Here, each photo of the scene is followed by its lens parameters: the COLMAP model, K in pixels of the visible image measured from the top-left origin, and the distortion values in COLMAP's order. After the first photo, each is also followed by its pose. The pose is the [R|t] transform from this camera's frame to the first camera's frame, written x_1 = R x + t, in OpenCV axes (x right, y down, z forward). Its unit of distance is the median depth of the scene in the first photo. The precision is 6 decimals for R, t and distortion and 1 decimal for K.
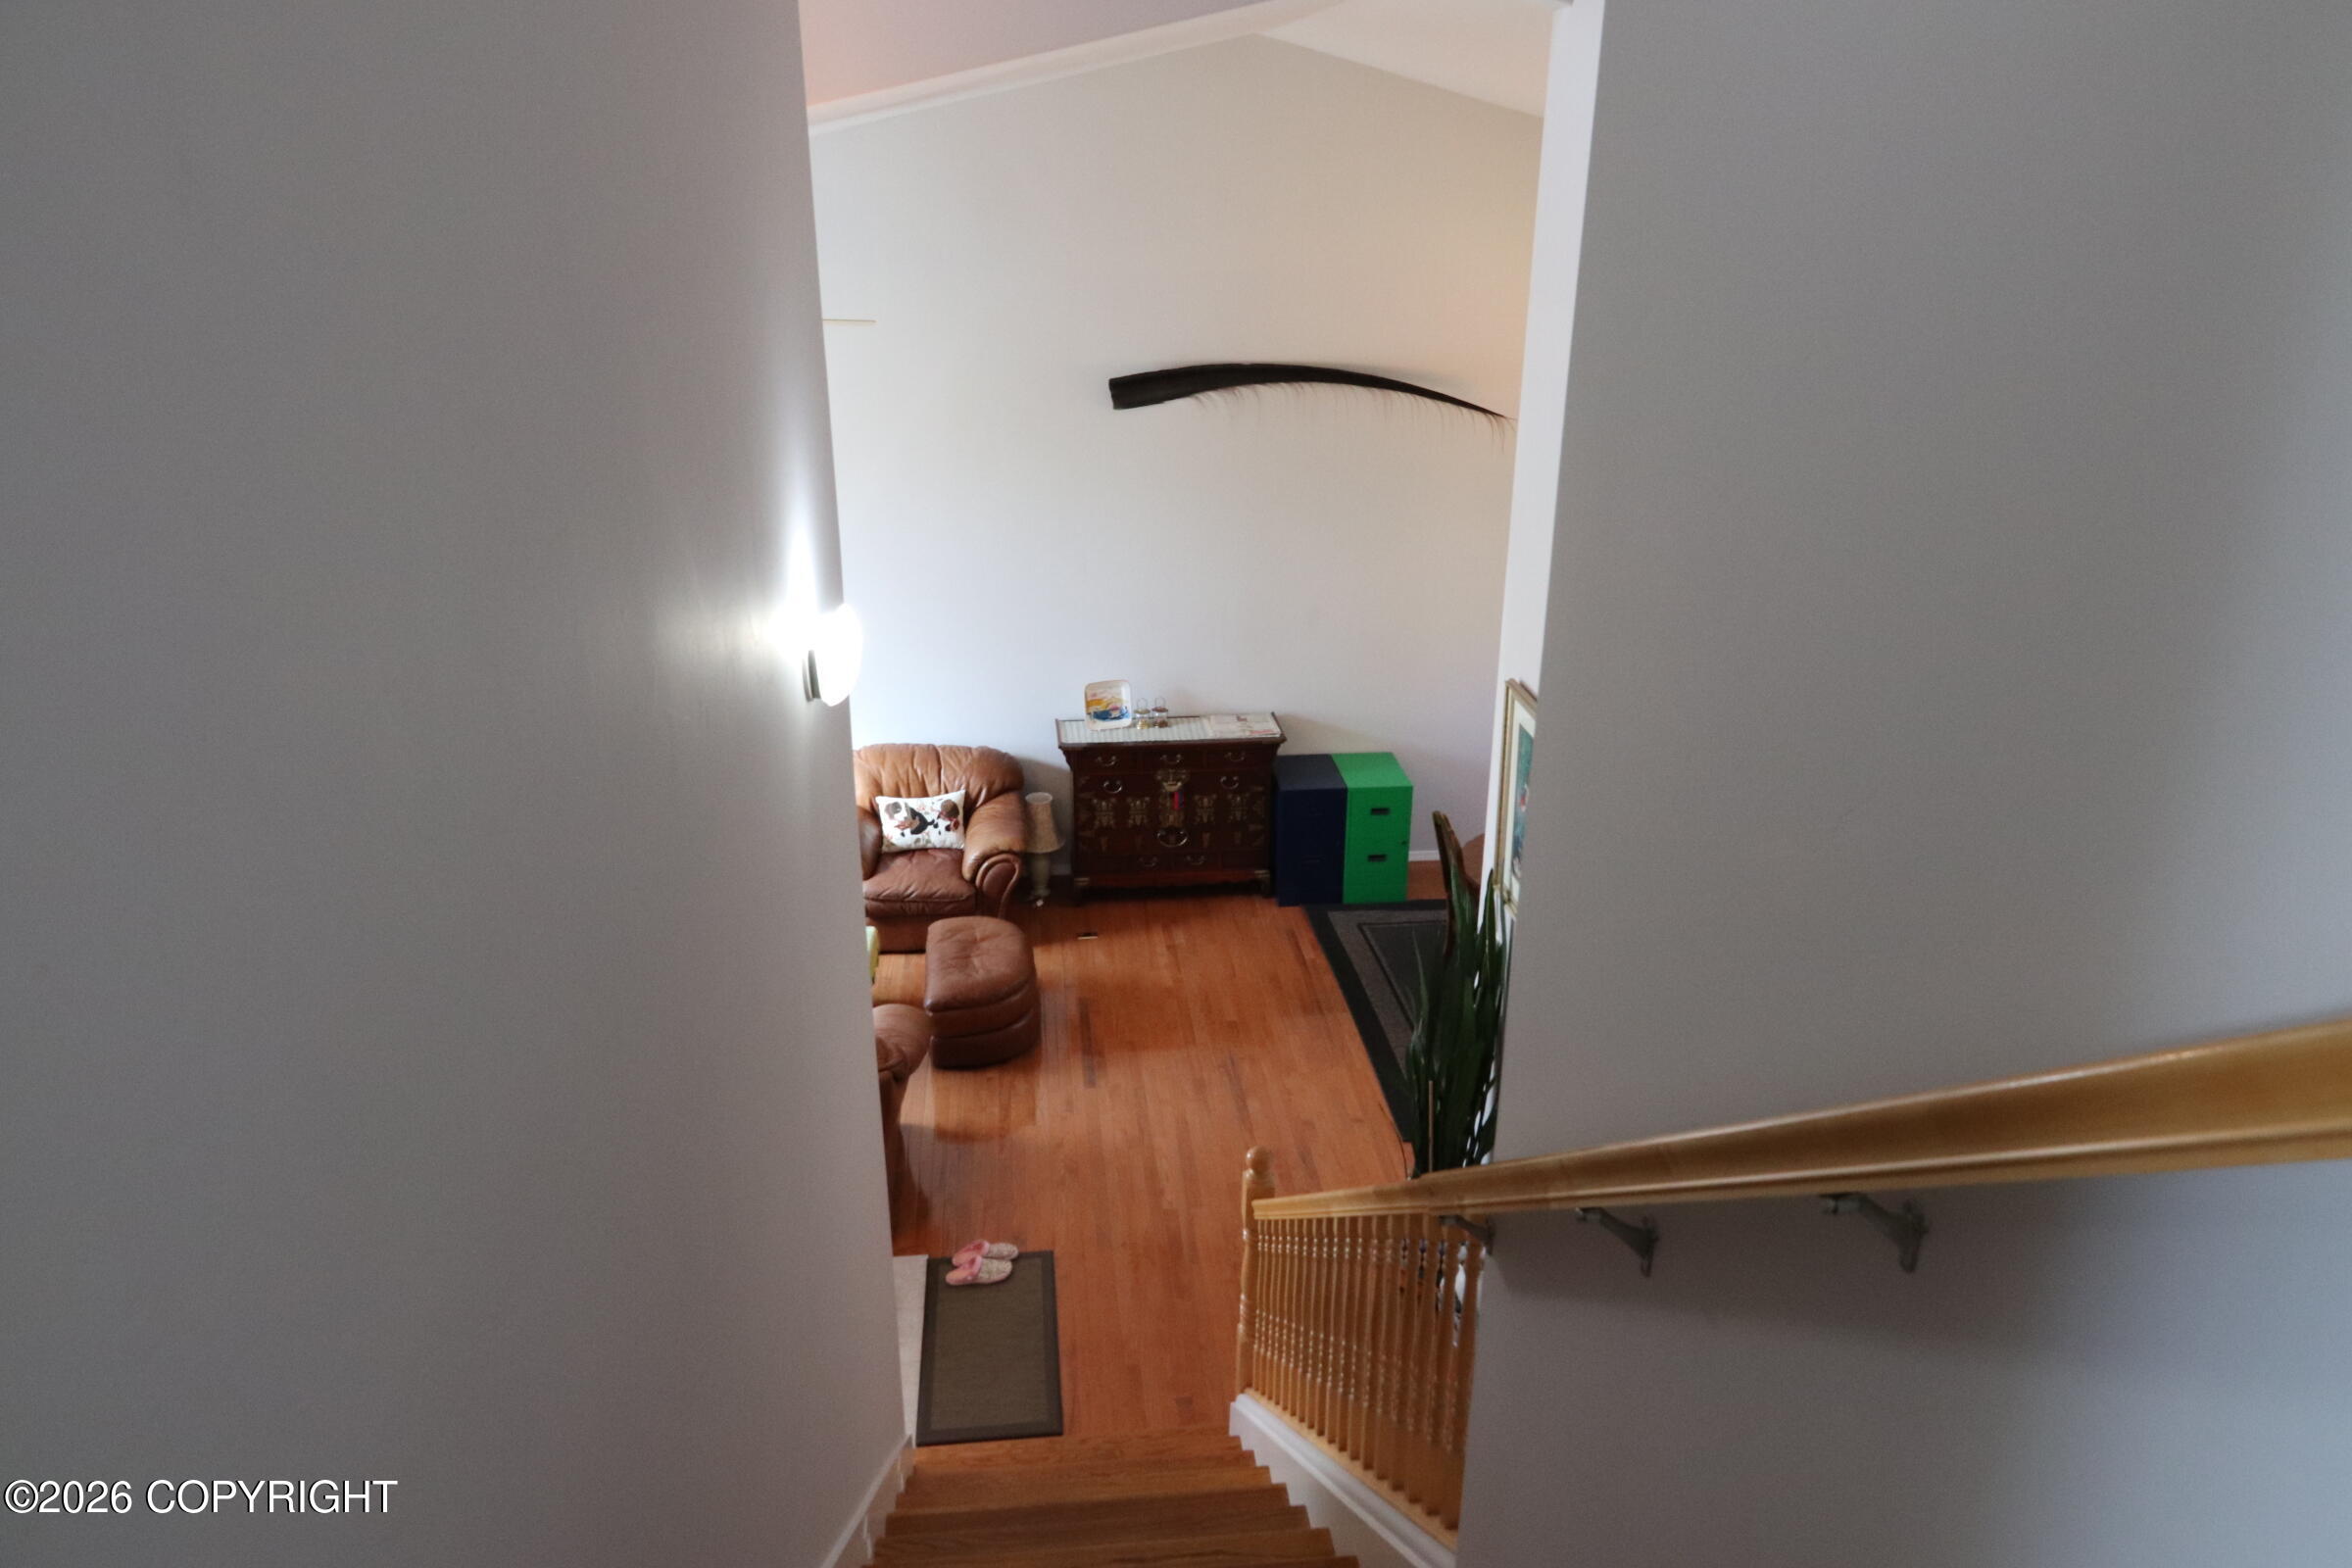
lens RADIAL K [[1685.9, 0, 1176.0], [0, 1685.9, 784.0], [0, 0, 1]] dist [-0.000488, 0.000078]
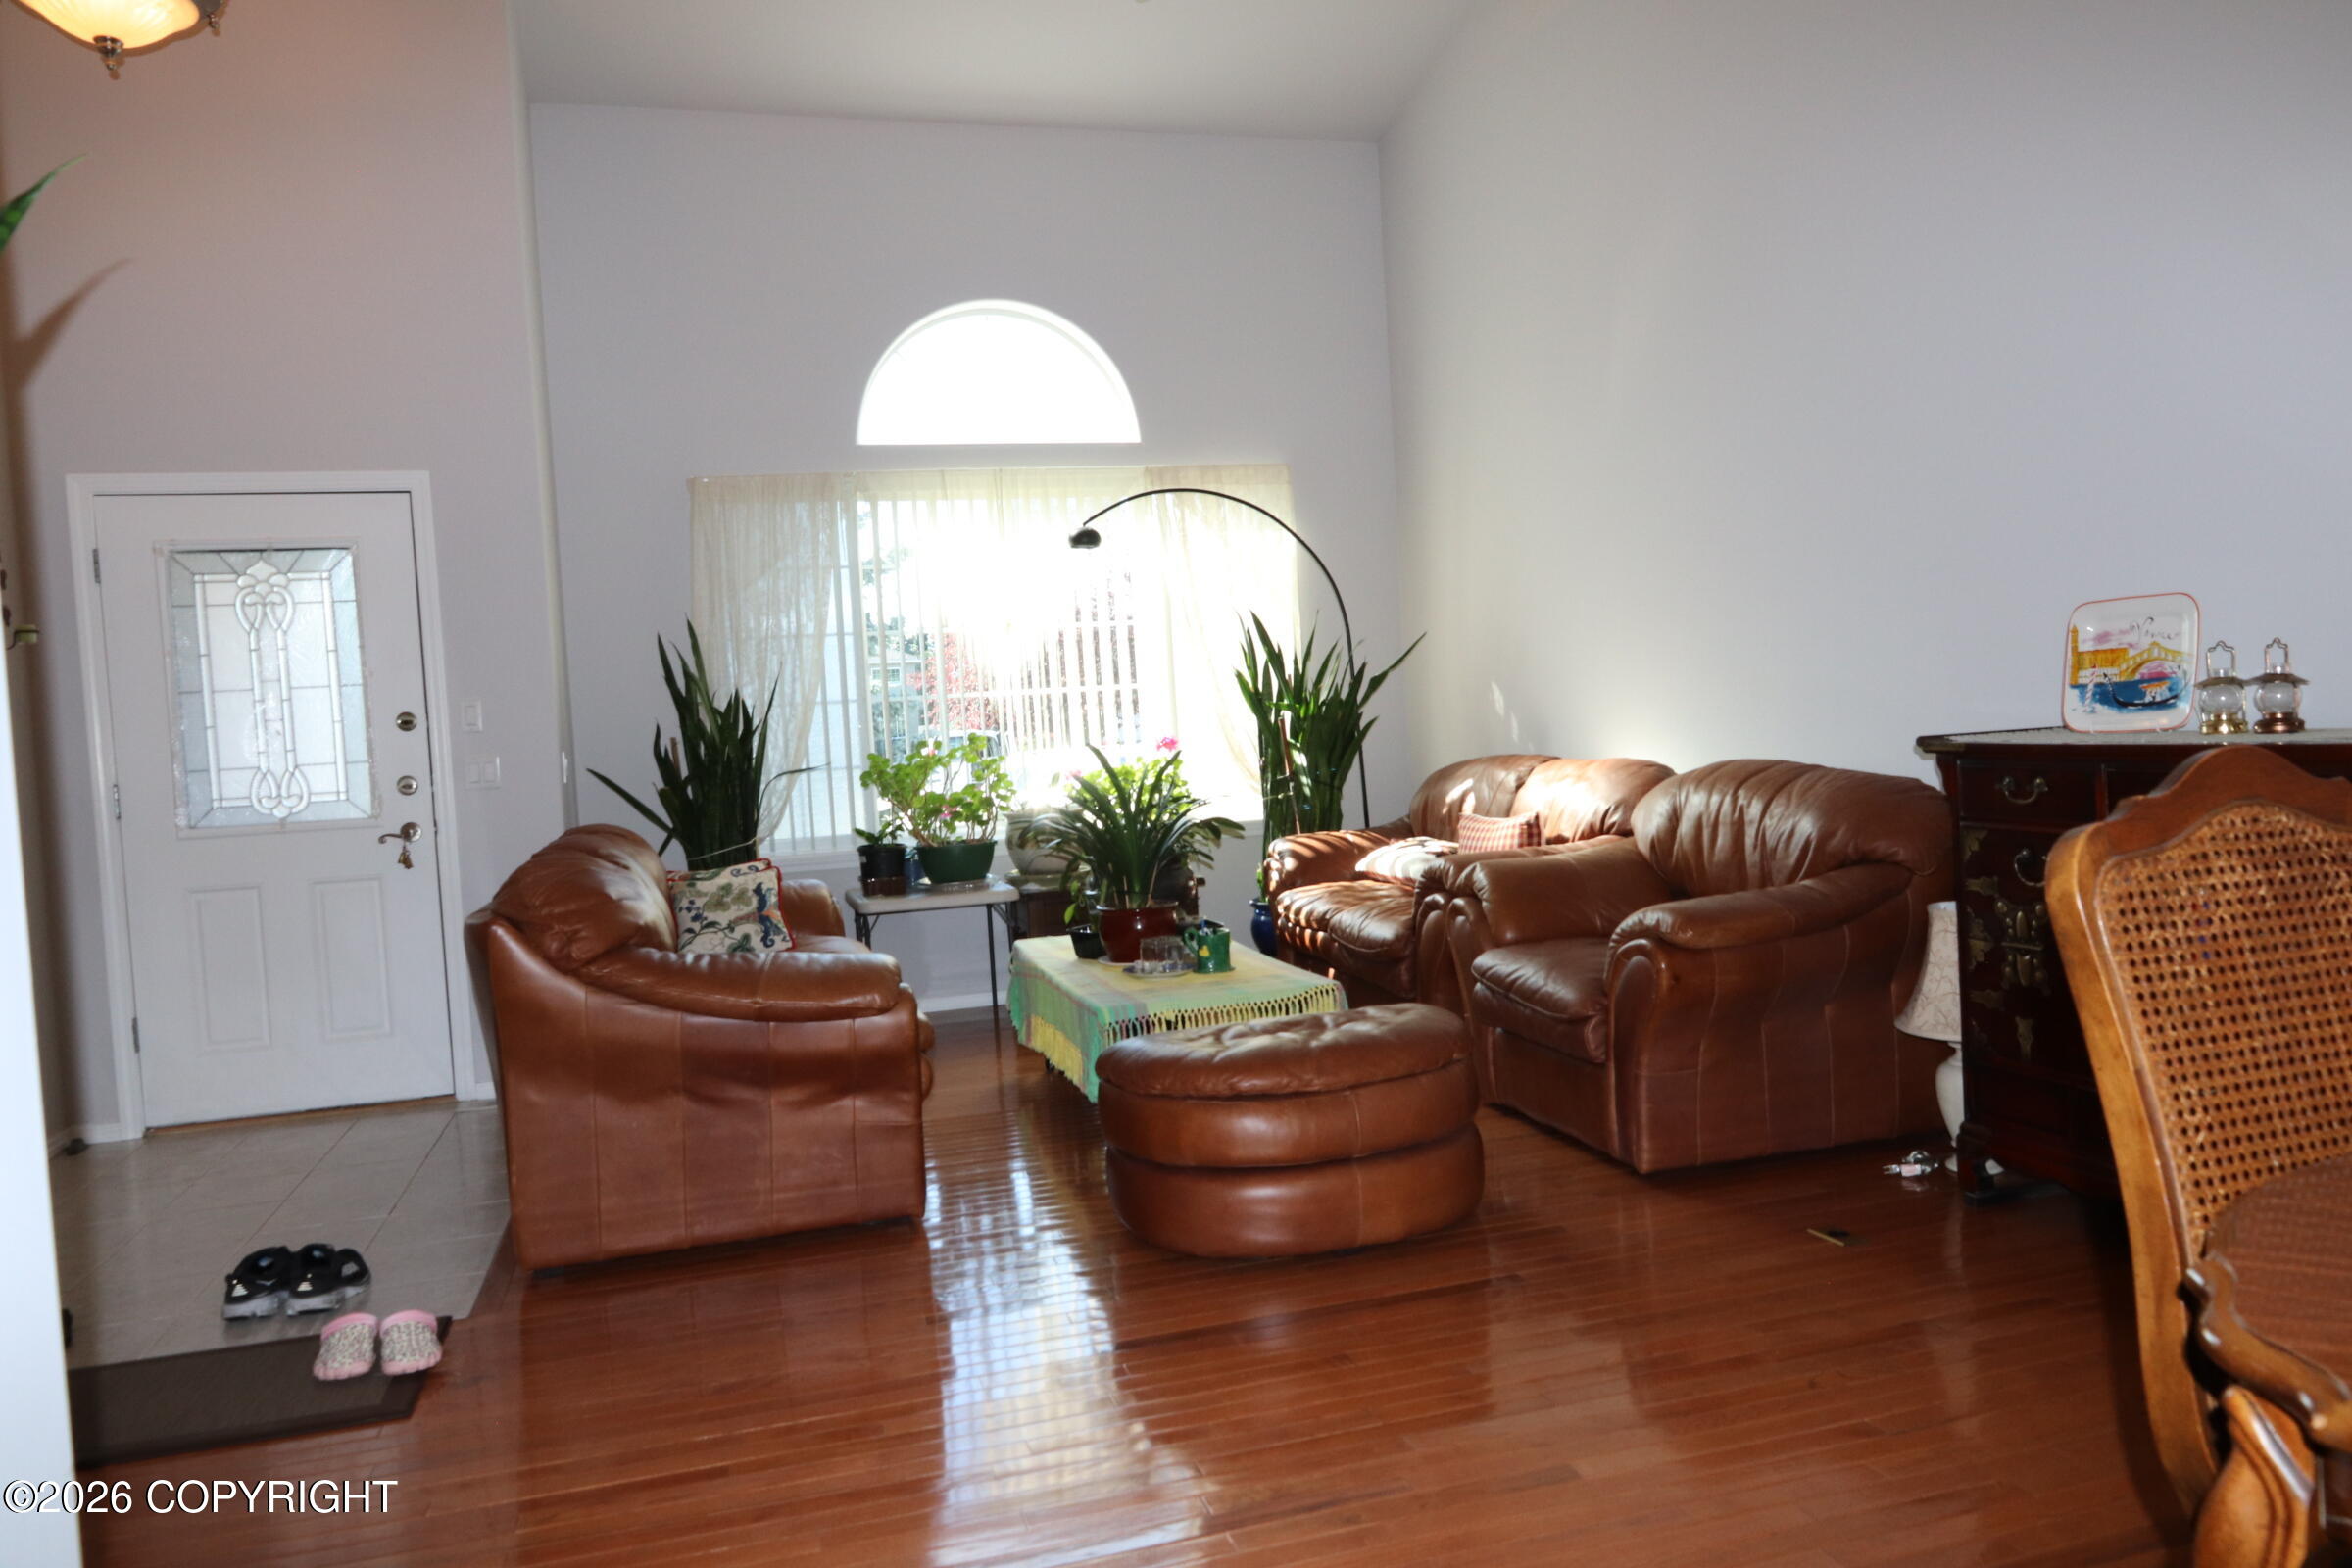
lens RADIAL K [[1609.7, 0, 1176.0], [0, 1609.7, 784.0], [0, 0, 1]] dist [-0.004518, 0.000414]
pose [[0.179815, 0.026397, -0.983346, 0.263105], [-0.327803, 0.944112, -0.034599, 0.056274], [0.927476, 0.328565, 0.178419, 0.769897]]
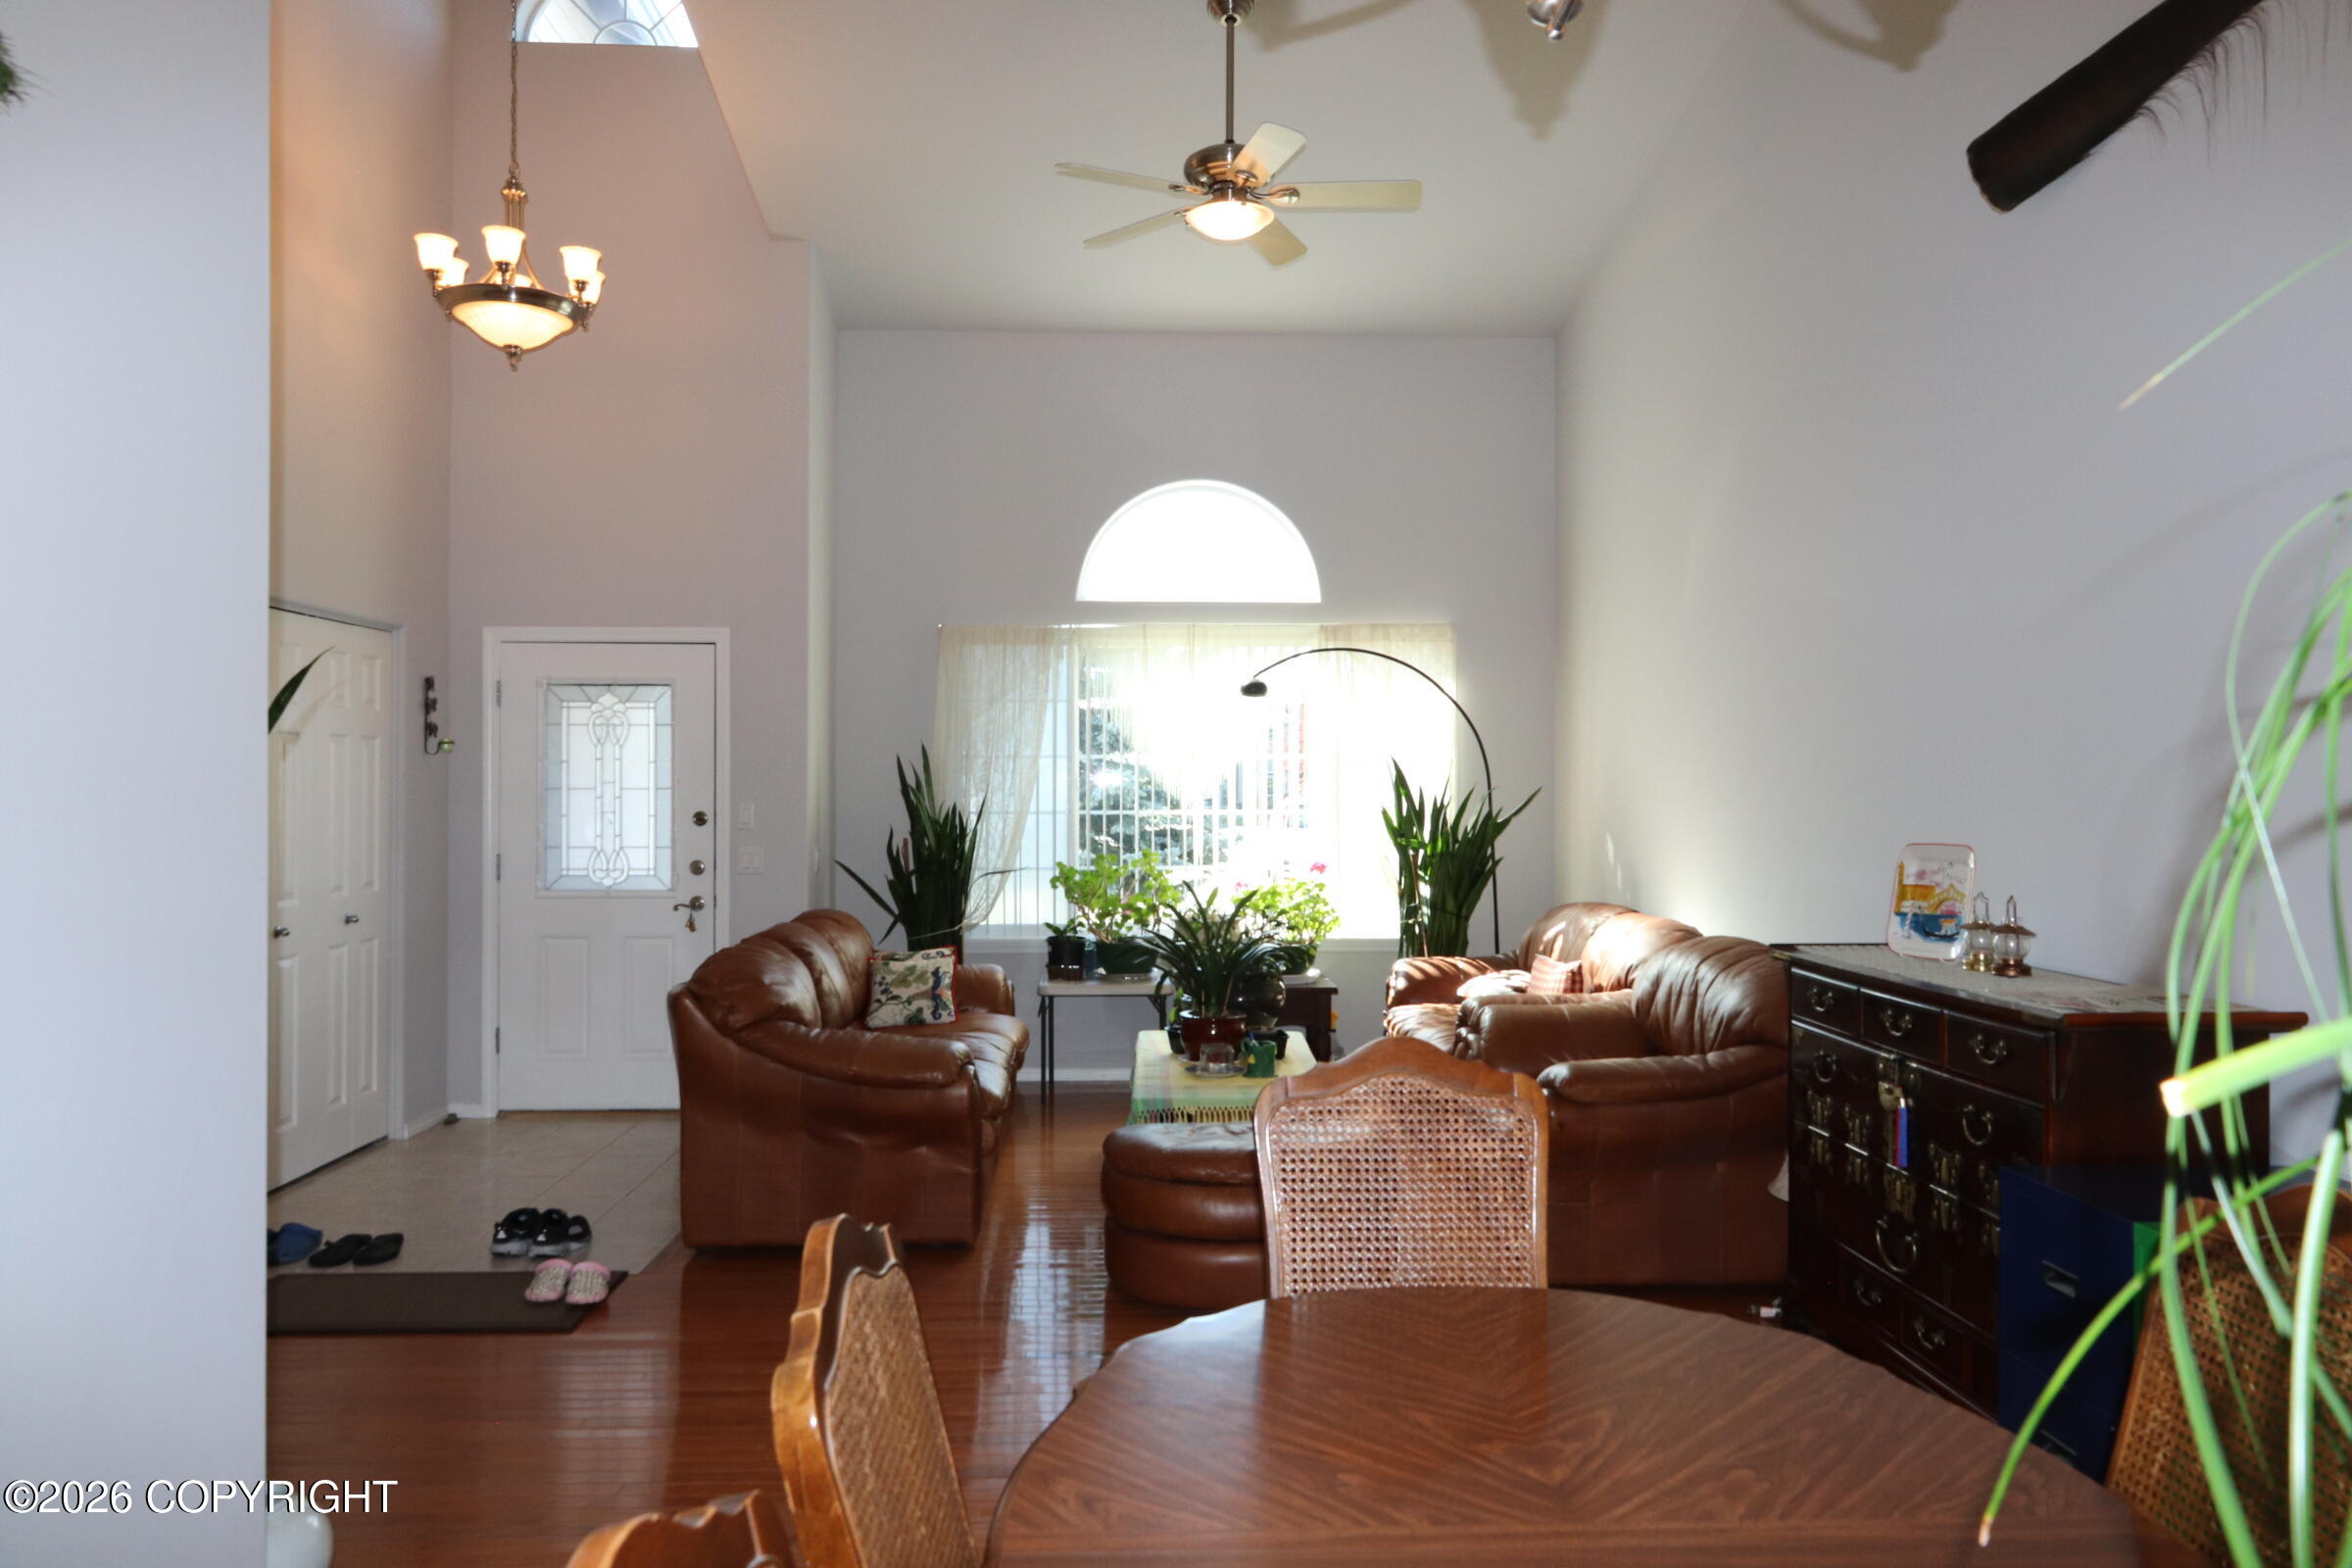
lens RADIAL K [[1605.5, 0, 1176.0], [0, 1605.5, 784.0], [0, 0, 1]] dist [-0.005742, 0.003270]
pose [[-0.062016, -0.005499, -0.998060, 0.377567], [-0.388192, 0.921382, 0.019044, -0.008062], [0.919489, 0.388620, -0.059275, 0.849835]]
